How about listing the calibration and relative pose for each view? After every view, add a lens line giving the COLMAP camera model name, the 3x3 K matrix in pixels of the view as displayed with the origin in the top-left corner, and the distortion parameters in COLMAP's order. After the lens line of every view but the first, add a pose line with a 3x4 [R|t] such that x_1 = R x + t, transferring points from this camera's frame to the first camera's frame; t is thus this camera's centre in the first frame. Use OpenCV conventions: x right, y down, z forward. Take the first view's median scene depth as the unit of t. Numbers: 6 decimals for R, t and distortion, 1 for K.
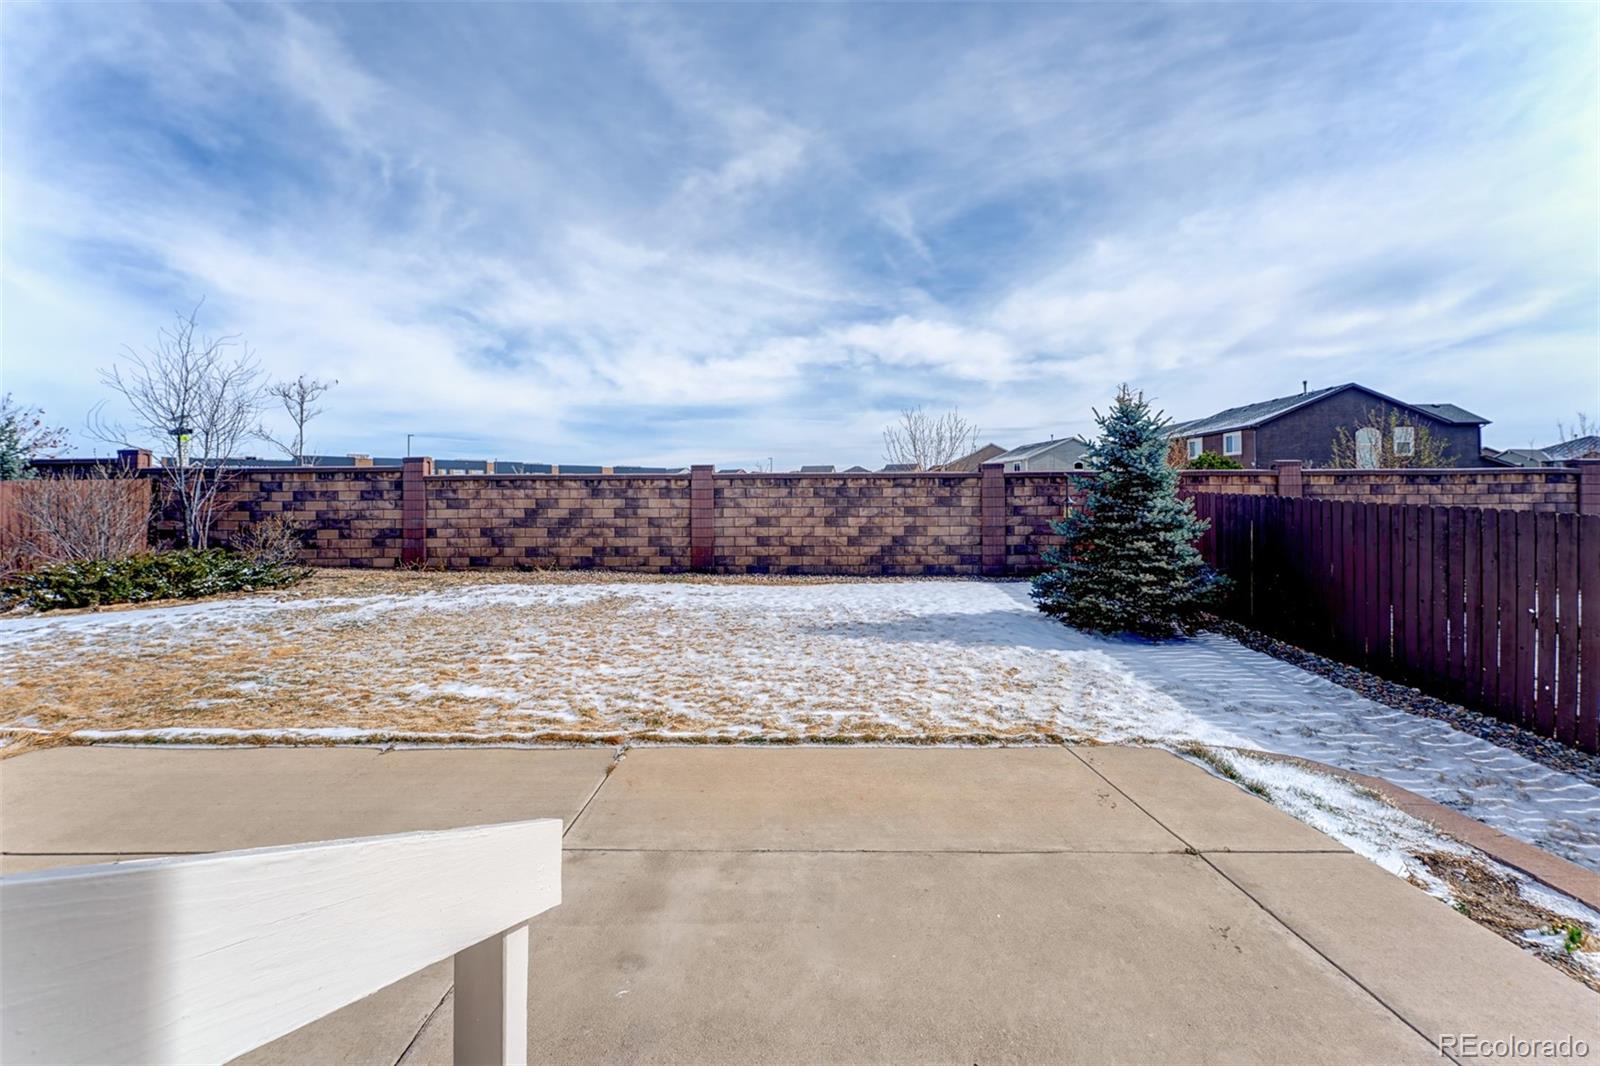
lens RADIAL K [[682.9, 0, 782.4], [0, 682.9, 489.2], [0, 0, 1]] dist [0.001654, -0.000024]
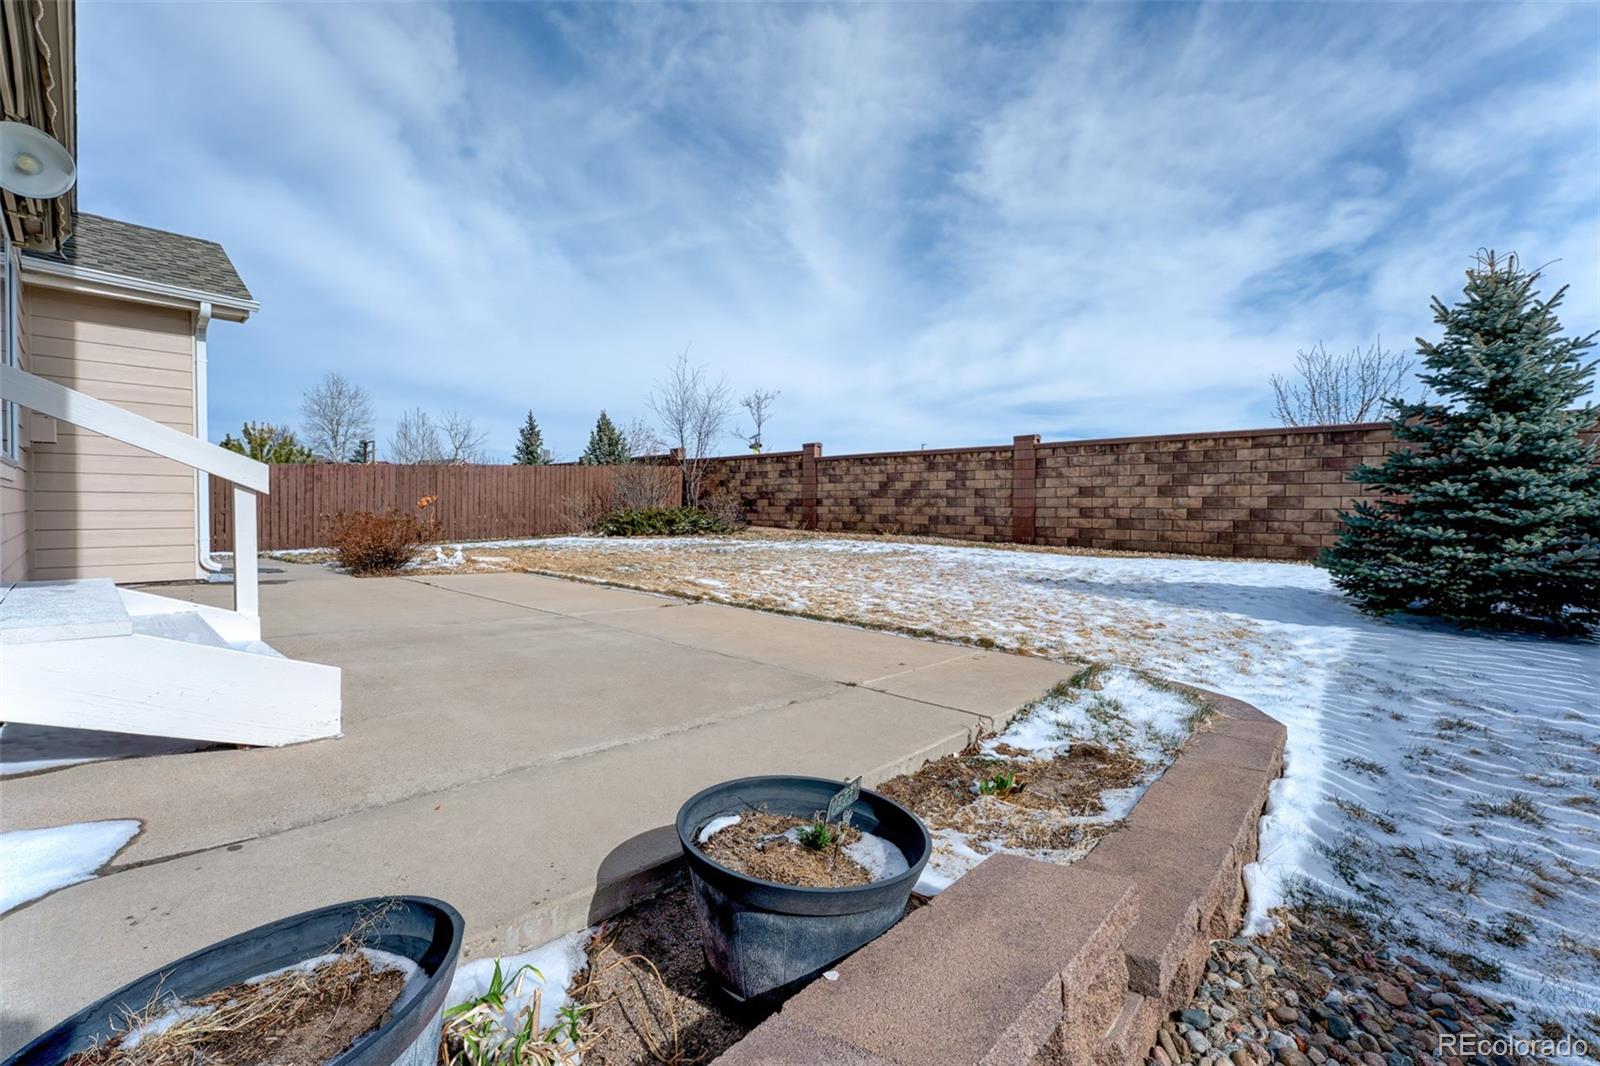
lens RADIAL K [[682.9, 0, 794.2], [0, 682.9, 527.2], [0, 0, 1]] dist [0.001654, -0.000024]
pose [[0.727699, 0.029203, -0.685274, 0.325587], [-0.003359, 0.999233, 0.039016, 0.061147], [0.685888, -0.026090, 0.727239, 0.039680]]
